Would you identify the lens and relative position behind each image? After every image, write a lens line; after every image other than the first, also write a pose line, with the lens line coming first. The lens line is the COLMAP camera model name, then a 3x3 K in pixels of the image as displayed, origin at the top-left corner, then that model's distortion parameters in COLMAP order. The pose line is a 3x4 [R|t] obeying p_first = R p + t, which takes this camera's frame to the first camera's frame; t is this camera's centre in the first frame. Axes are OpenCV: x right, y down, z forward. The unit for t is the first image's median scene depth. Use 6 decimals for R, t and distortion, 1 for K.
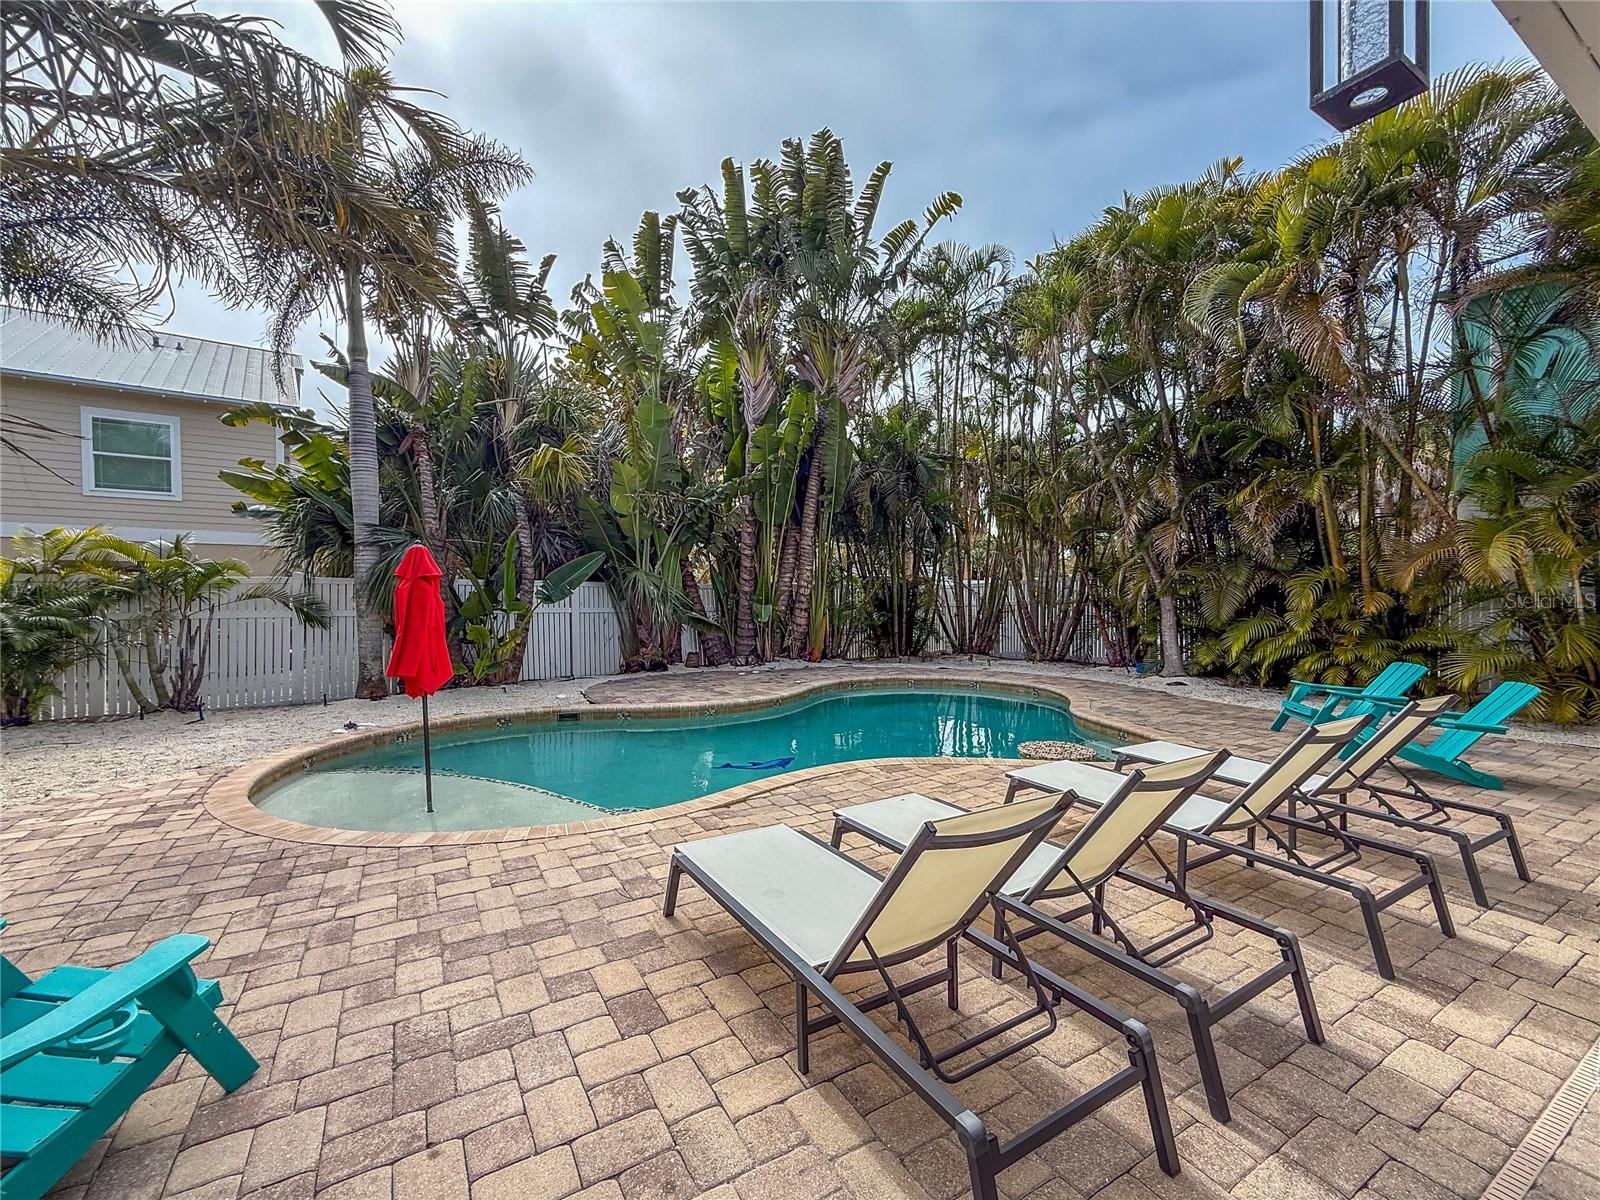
lens RADIAL K [[648.3, 0, 800.0], [0, 648.3, 600.0], [0, 0, 1]] dist [-0.001222, 0.000192]
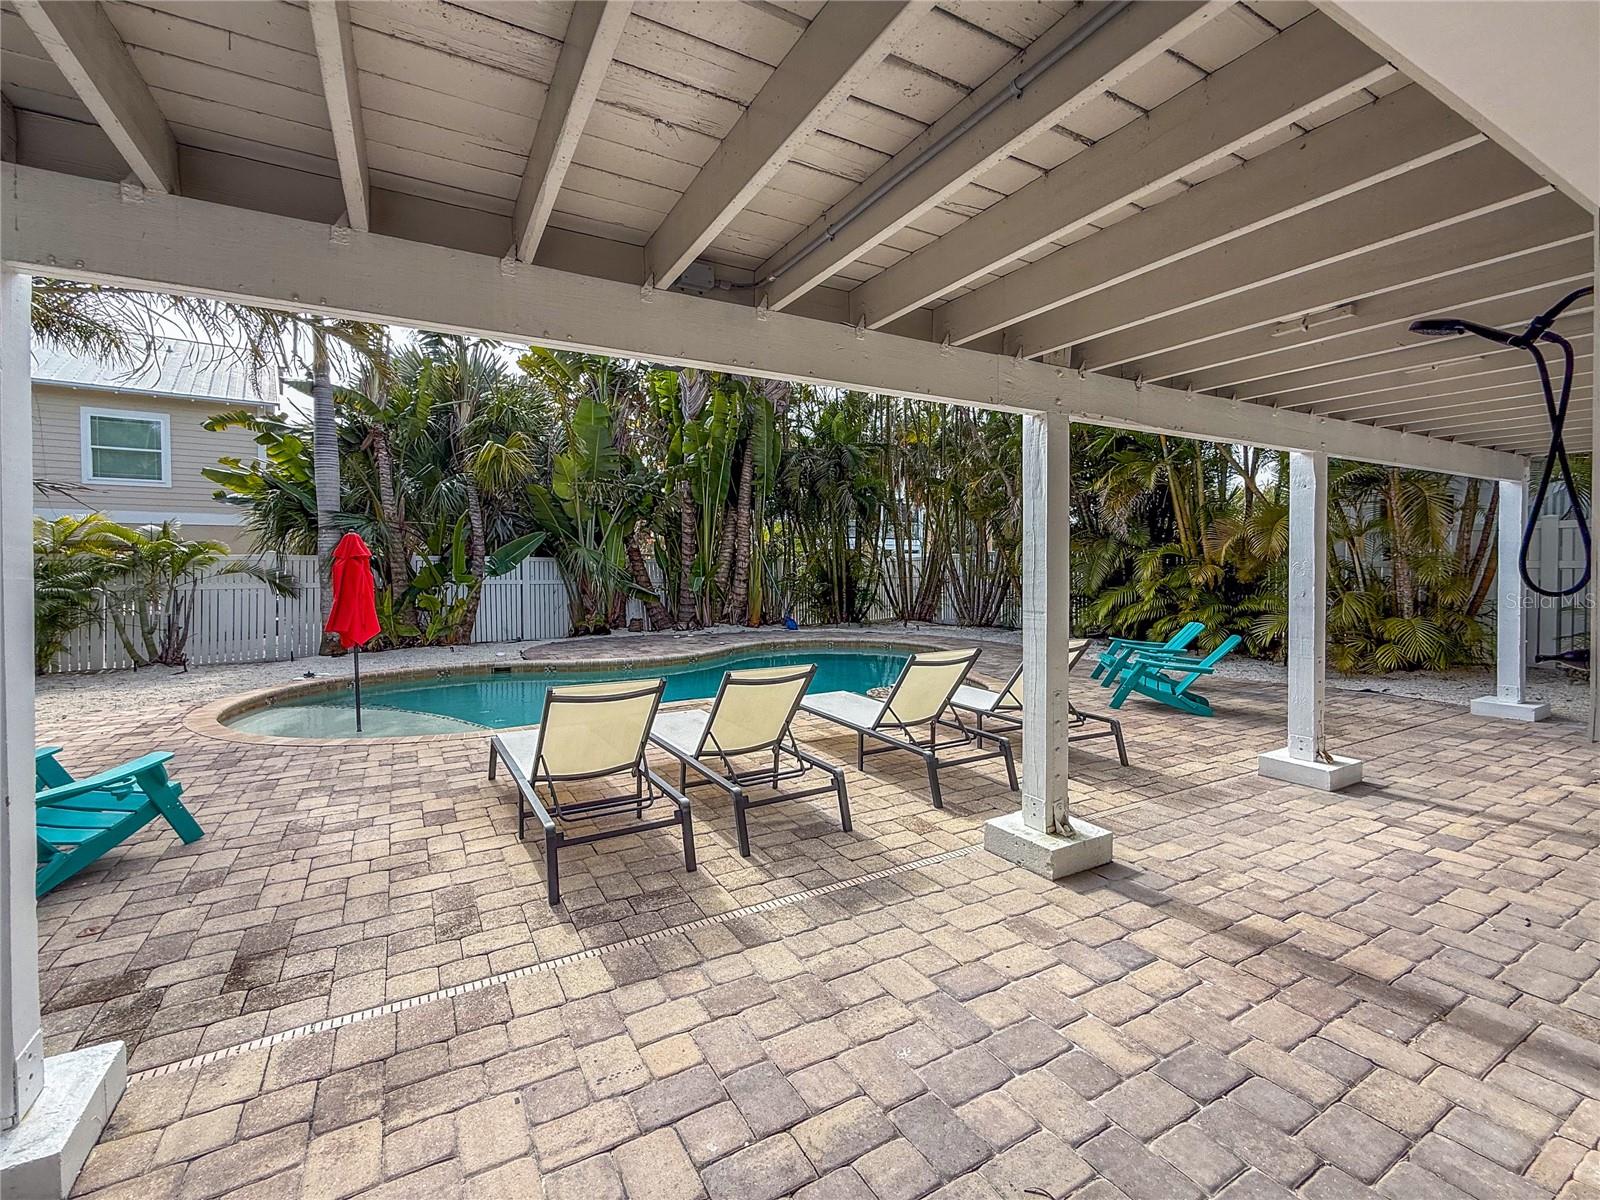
lens RADIAL K [[698.4, 0, 893.7], [0, 698.4, 568.0], [0, 0, 1]] dist [0.000678, -0.000420]
pose [[0.999394, -0.002588, 0.034721, 0.321881], [0.002760, 0.999984, -0.004918, -0.001614], [-0.034707, 0.005011, 0.999385, -0.321146]]
